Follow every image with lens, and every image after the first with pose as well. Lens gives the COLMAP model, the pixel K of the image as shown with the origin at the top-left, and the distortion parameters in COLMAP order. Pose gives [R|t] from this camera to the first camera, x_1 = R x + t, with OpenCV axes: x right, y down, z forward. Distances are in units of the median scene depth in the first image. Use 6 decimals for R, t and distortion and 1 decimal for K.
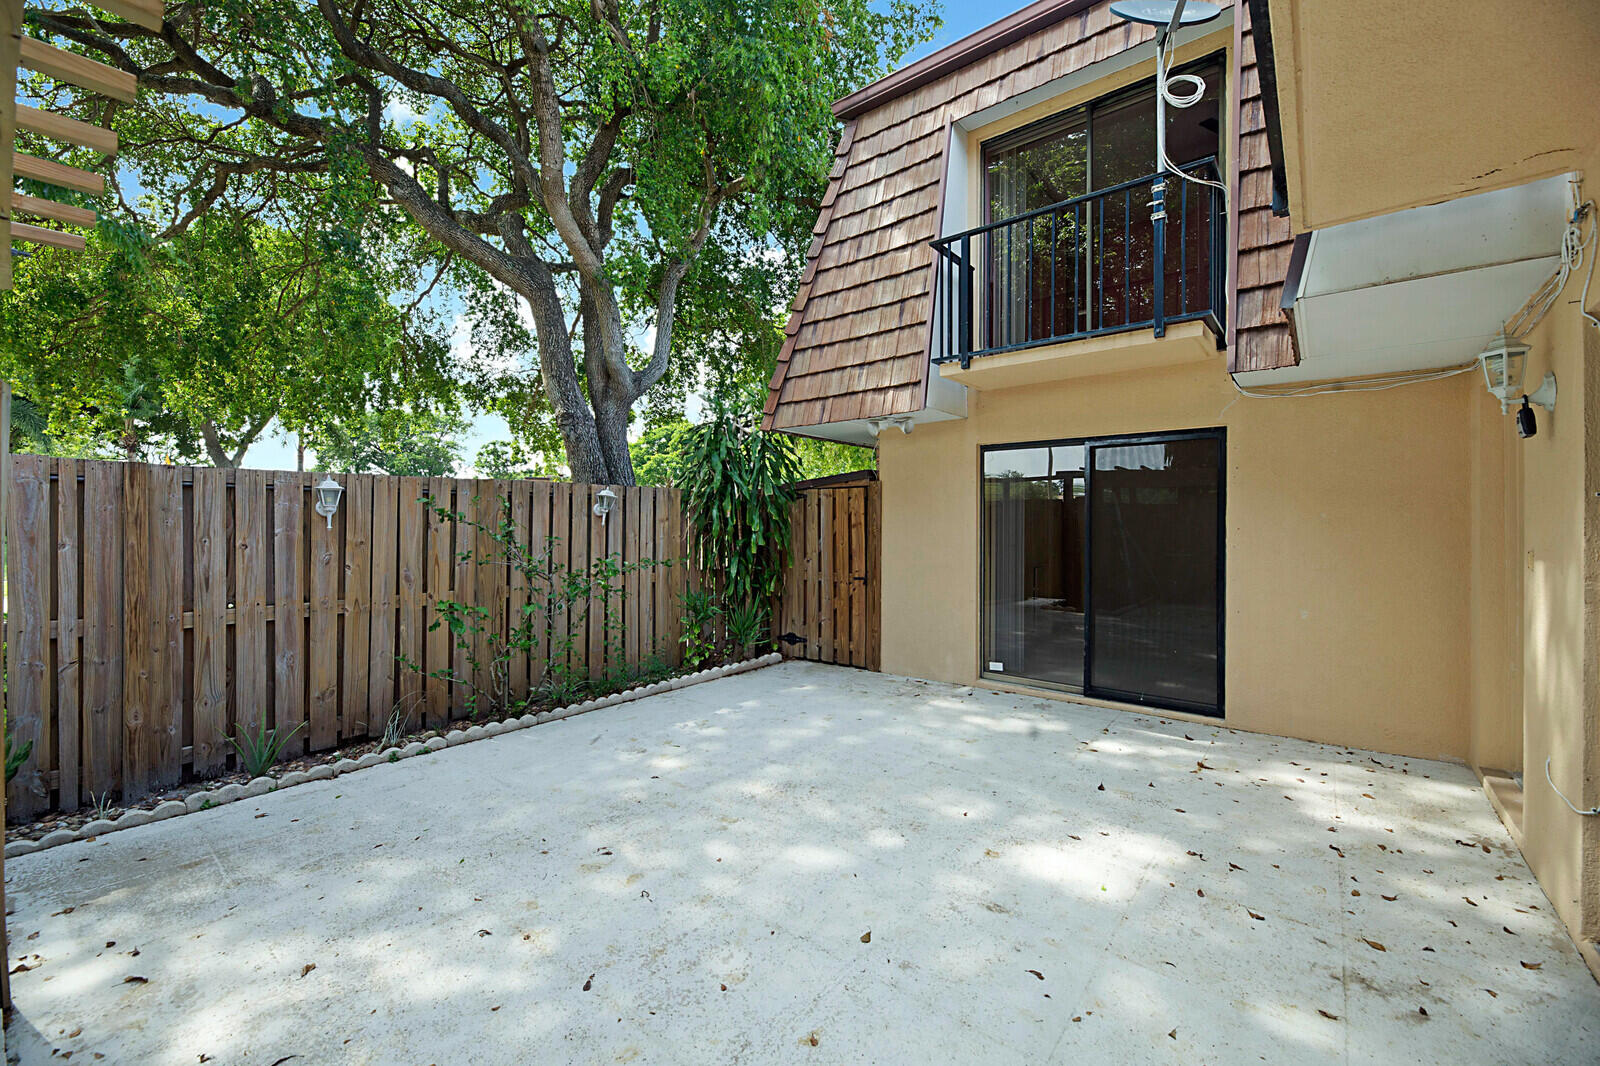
lens RADIAL K [[646.5, 0, 789.6], [0, 646.5, 525.7], [0, 0, 1]] dist [-0.000694, -0.000017]
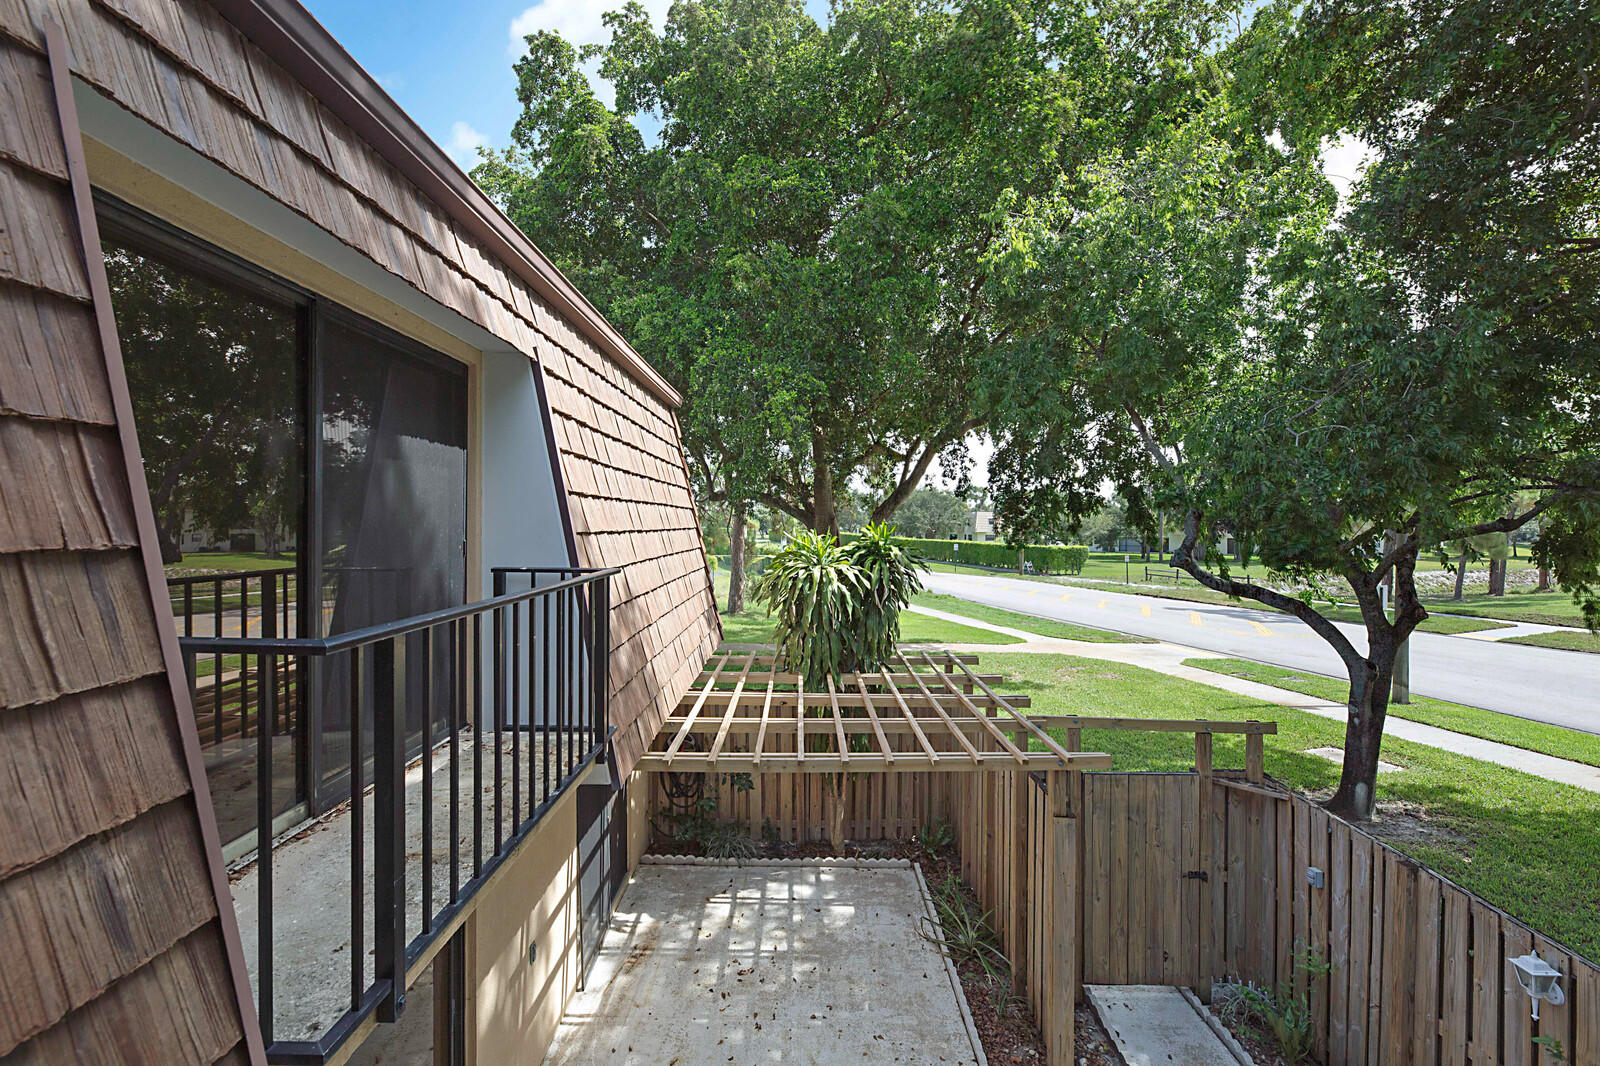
lens RADIAL K [[701.9, 0, 801.9], [0, 701.9, 523.5], [0, 0, 1]] dist [0.000246, -0.000692]
pose [[-0.777920, -0.004156, -0.628350, 0.371597], [-0.010263, 0.999929, 0.006091, -0.415020], [0.628280, 0.011187, -0.777907, 0.757297]]
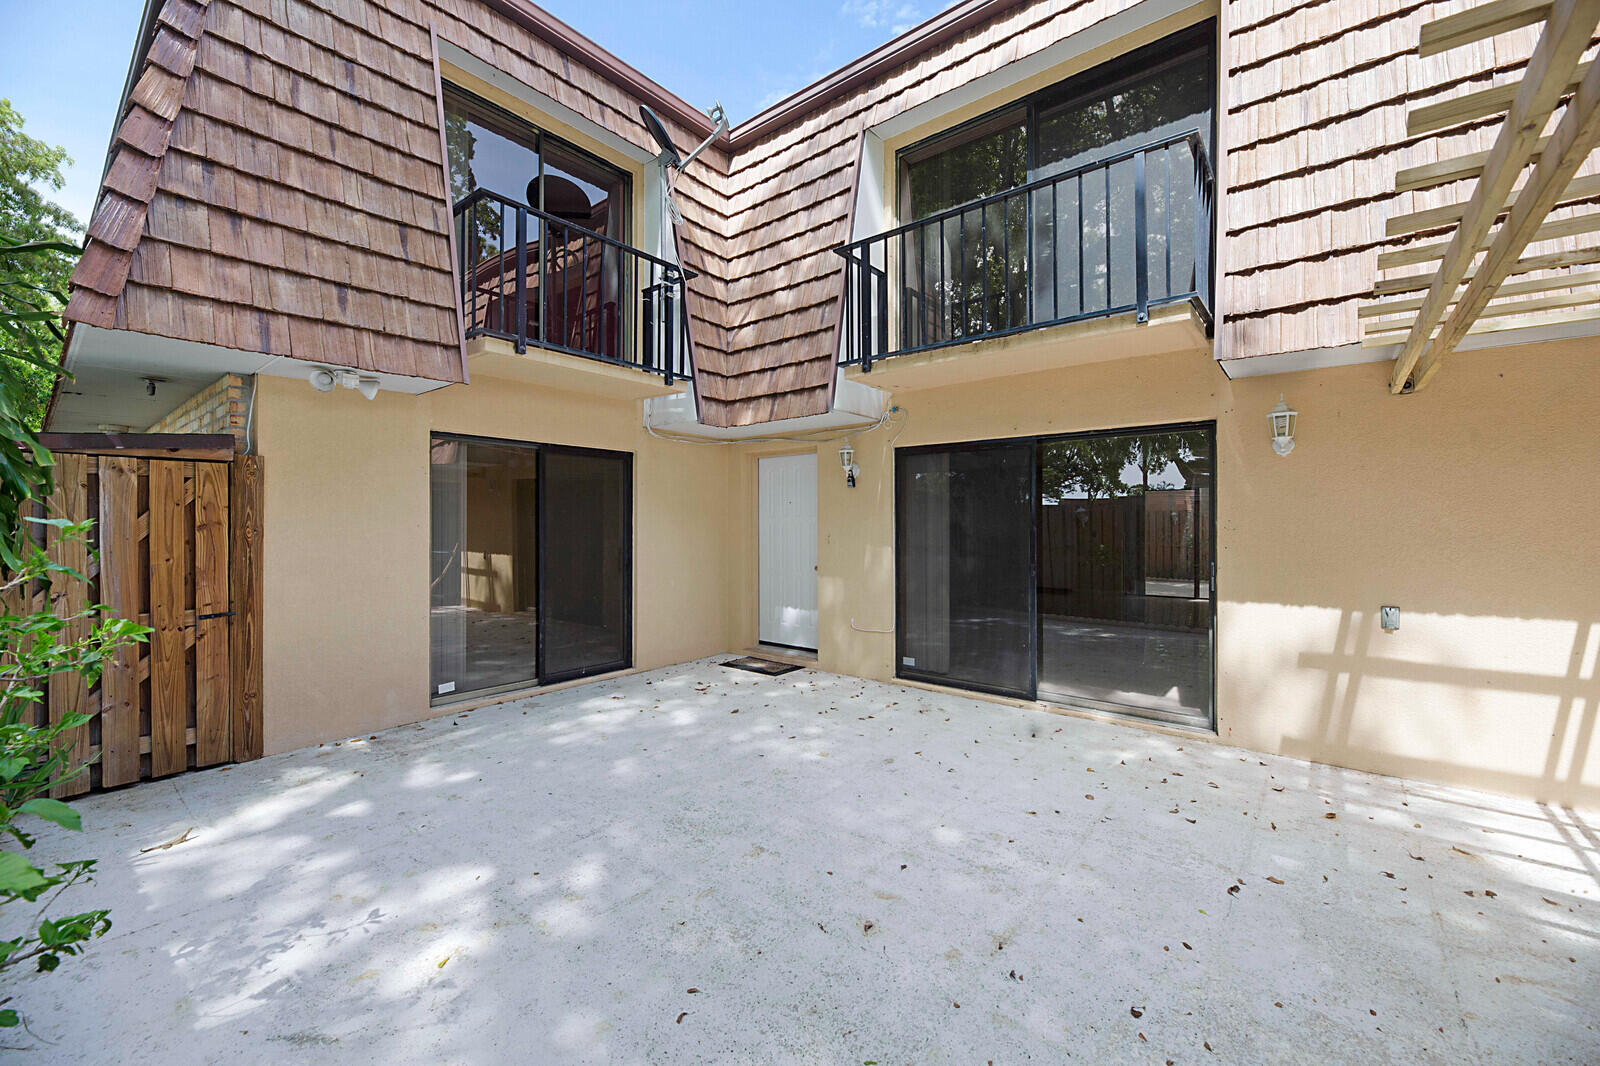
lens RADIAL K [[640.7, 0, 823.1], [0, 640.7, 523.0], [0, 0, 1]] dist [-0.000551, -0.000025]
pose [[0.002702, 0.008346, 0.999962, -0.512315], [0.001542, 0.999964, -0.008350, 0.004043], [-0.999995, 0.001565, 0.002689, 0.465314]]
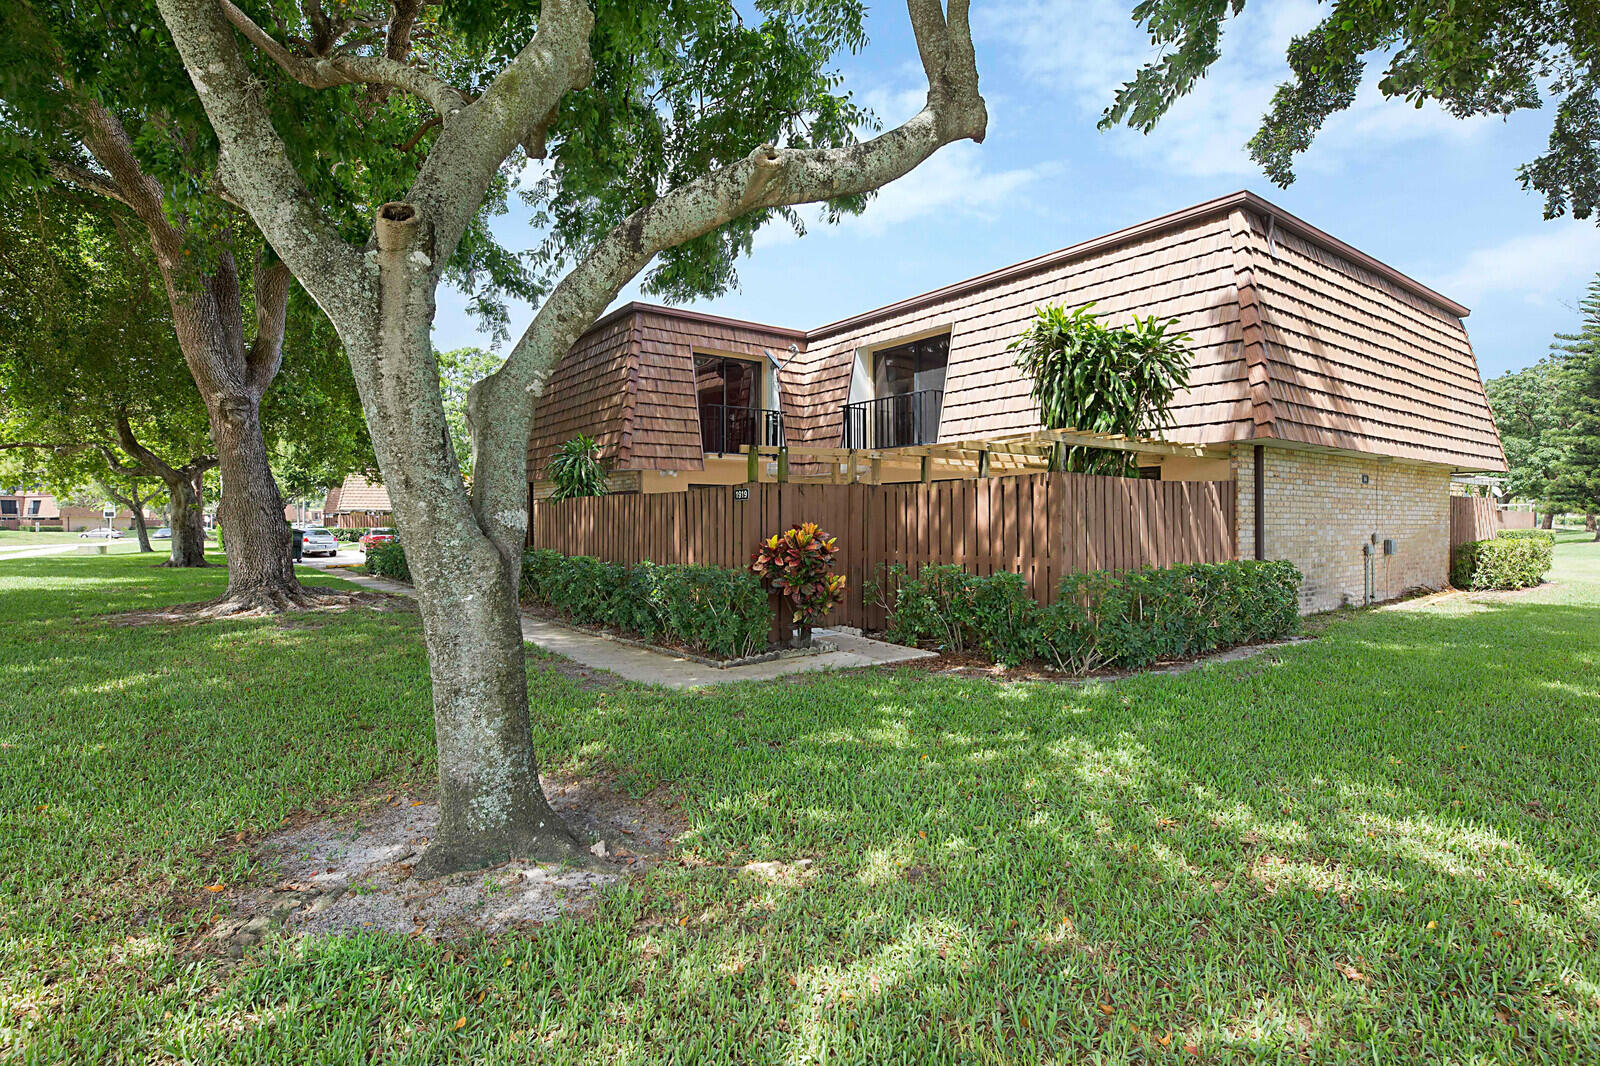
lens RADIAL K [[757.6, 0, 799.8], [0, 757.6, 520.2], [0, 0, 1]] dist [0.000606, 0.000019]
pose [[0.276221, -0.001531, 0.961093, -2.065264], [-0.001495, 0.999997, 0.002023, -0.002265], [-0.961093, -0.001996, 0.276218, -0.109600]]
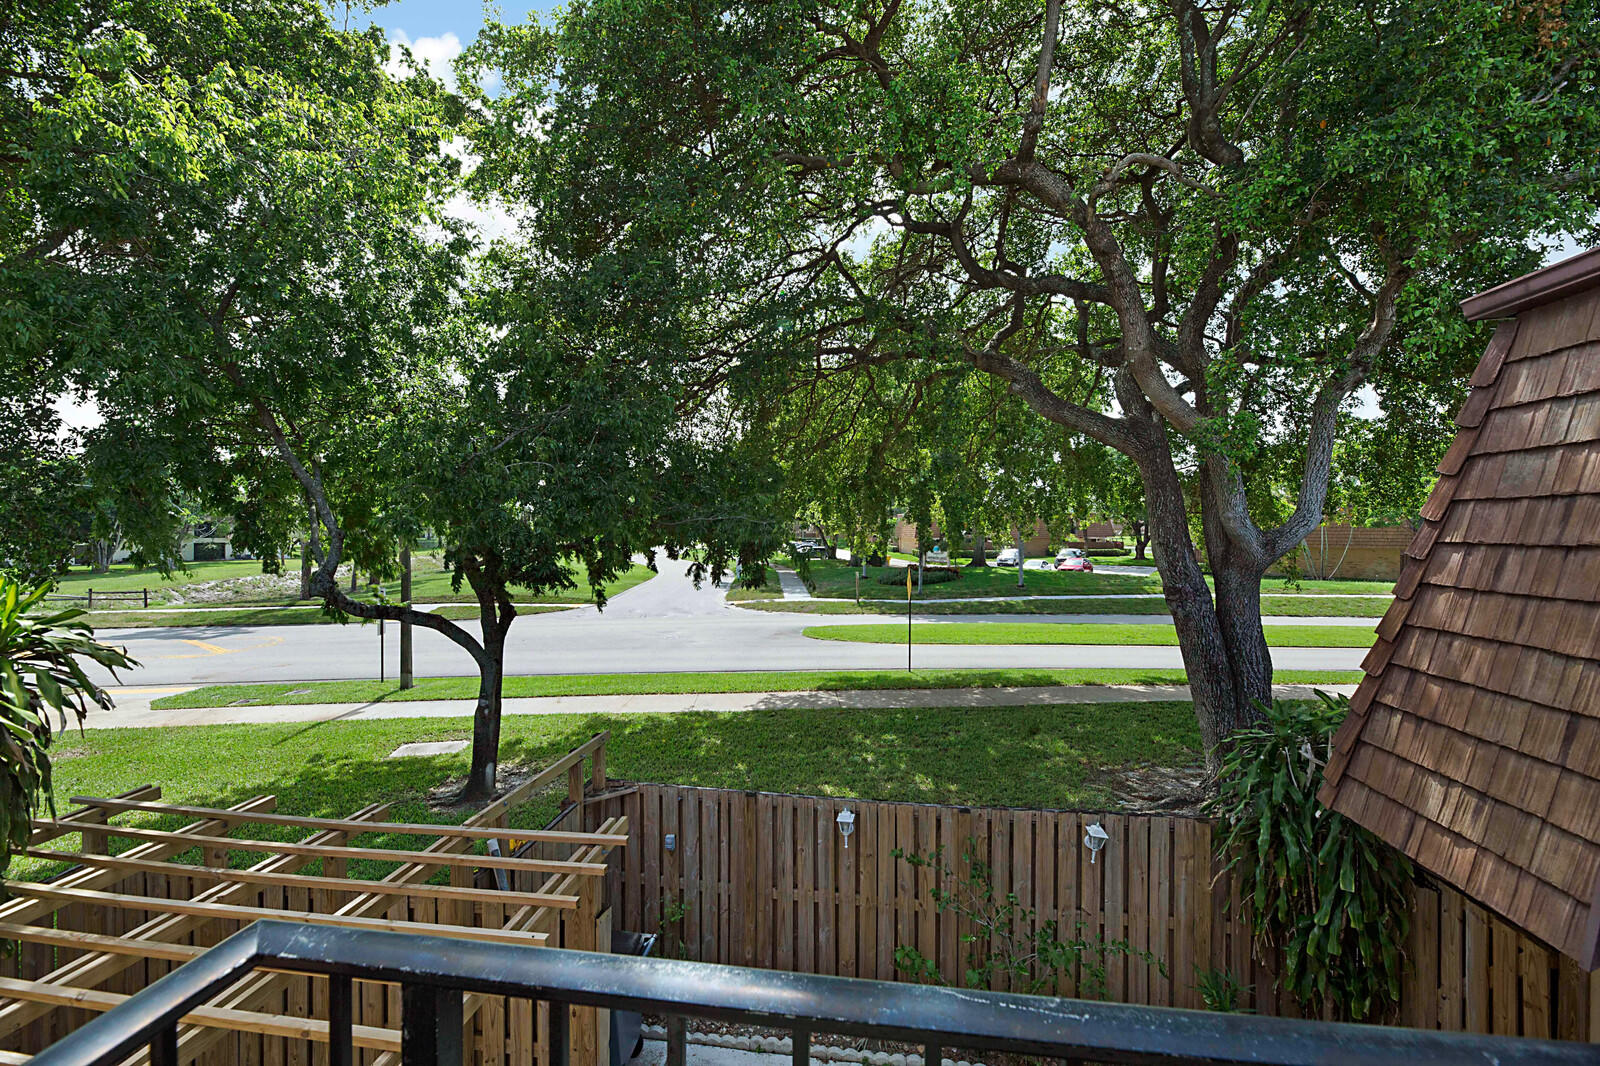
lens RADIAL K [[632.9, 0, 801.8], [0, 632.9, 518.9], [0, 0, 1]] dist [-0.005902, -0.000141]
pose [[0.515526, -0.011306, -0.856800, 0.266535], [-0.000641, 0.999908, -0.013580, -0.459524], [0.856874, 0.007550, 0.515471, 0.158277]]
